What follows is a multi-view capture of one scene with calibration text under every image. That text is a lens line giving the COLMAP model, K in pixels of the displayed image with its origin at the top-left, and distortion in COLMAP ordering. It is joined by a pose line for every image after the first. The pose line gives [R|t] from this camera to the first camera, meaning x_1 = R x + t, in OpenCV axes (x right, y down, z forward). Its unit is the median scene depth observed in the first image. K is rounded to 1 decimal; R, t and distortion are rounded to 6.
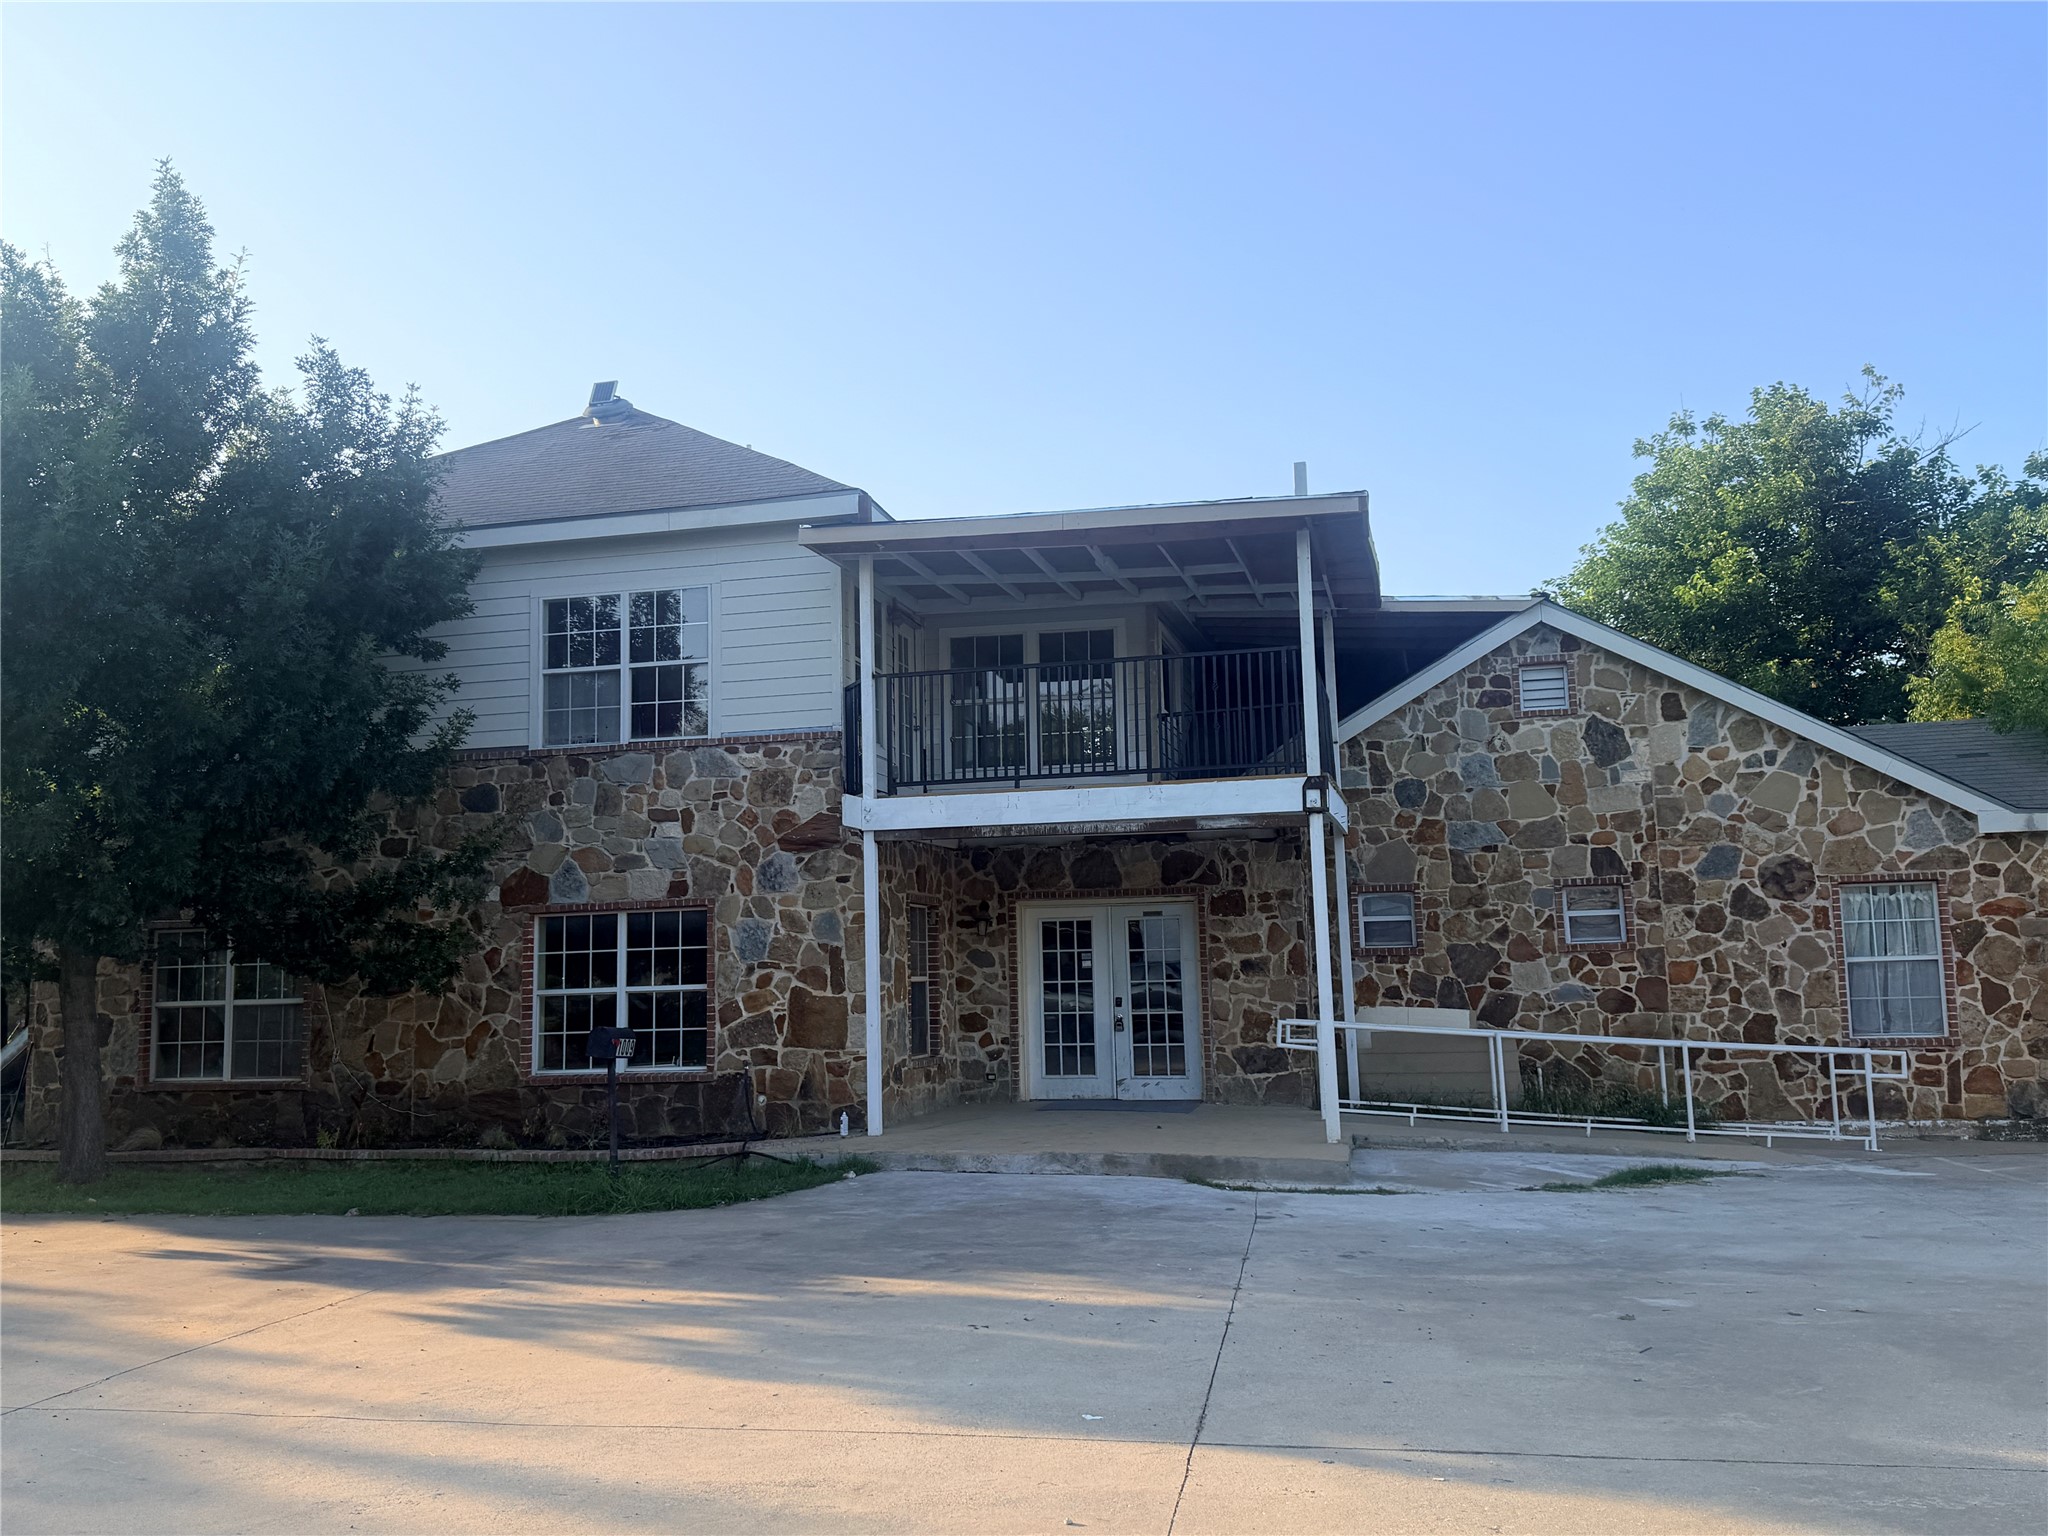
lens RADIAL K [[1691.5, 0, 1024.0], [0, 1691.5, 768.0], [0, 0, 1]] dist [0.143531, -0.275209]
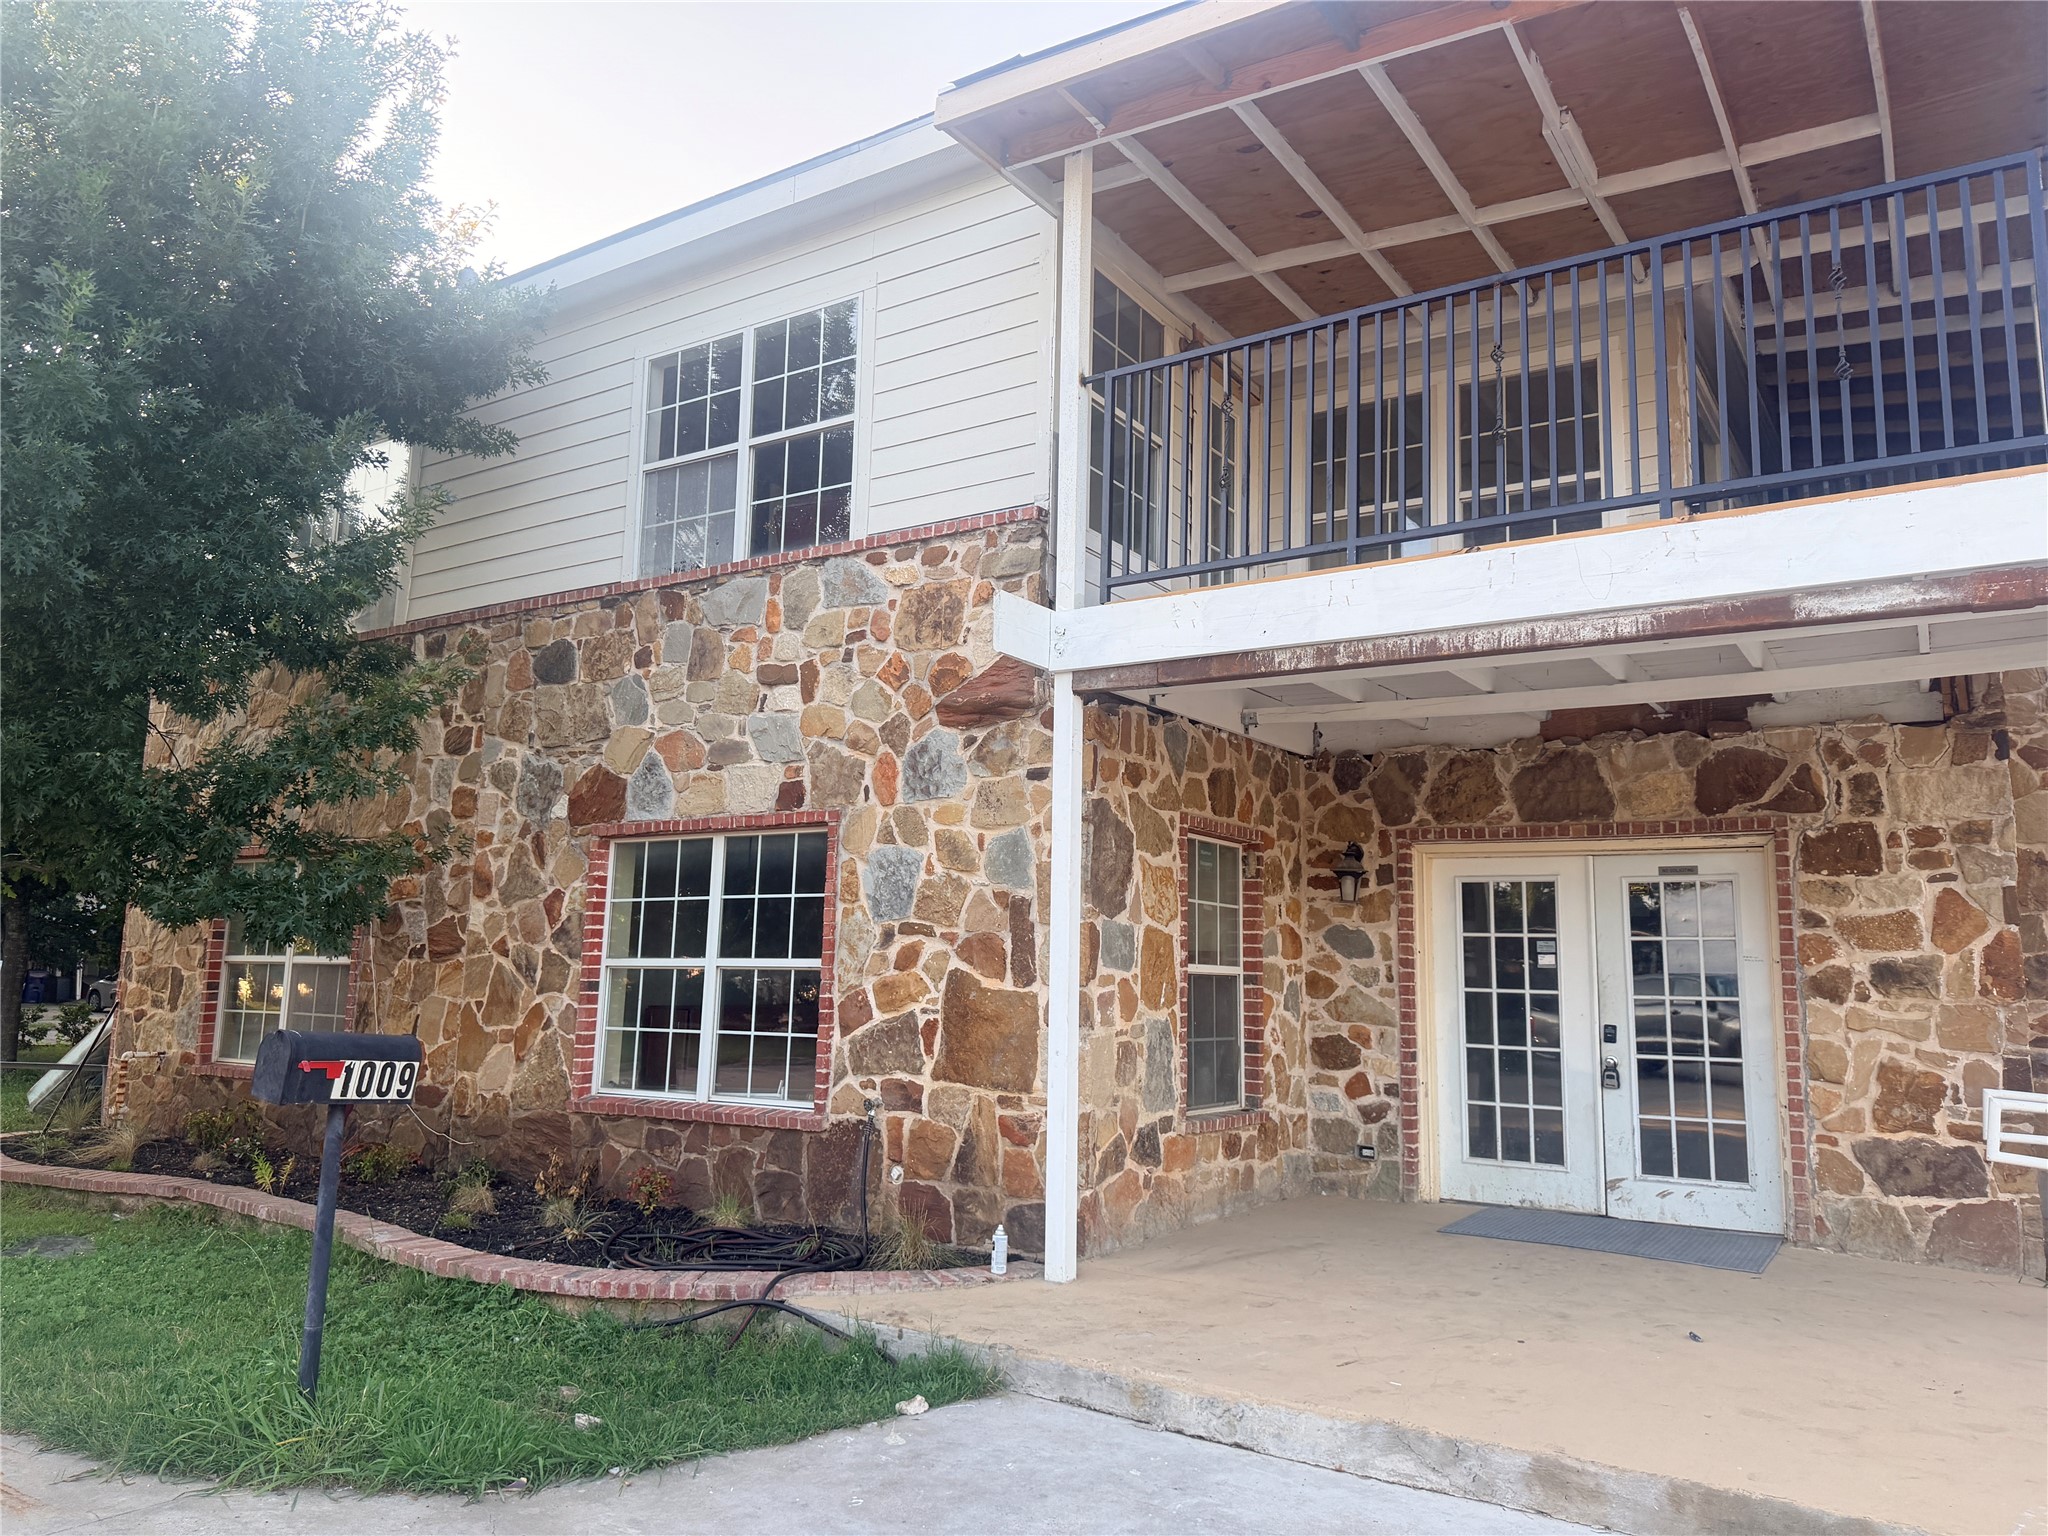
lens RADIAL K [[1453.9, 0, 1020.0], [0, 1453.9, 751.5], [0, 0, 1]] dist [0.121010, -0.214784]
pose [[0.940893, -0.006817, -0.338634, 0.042412], [-0.004045, 0.999500, -0.031360, 0.069663], [0.338679, 0.030876, 0.940395, 0.537393]]
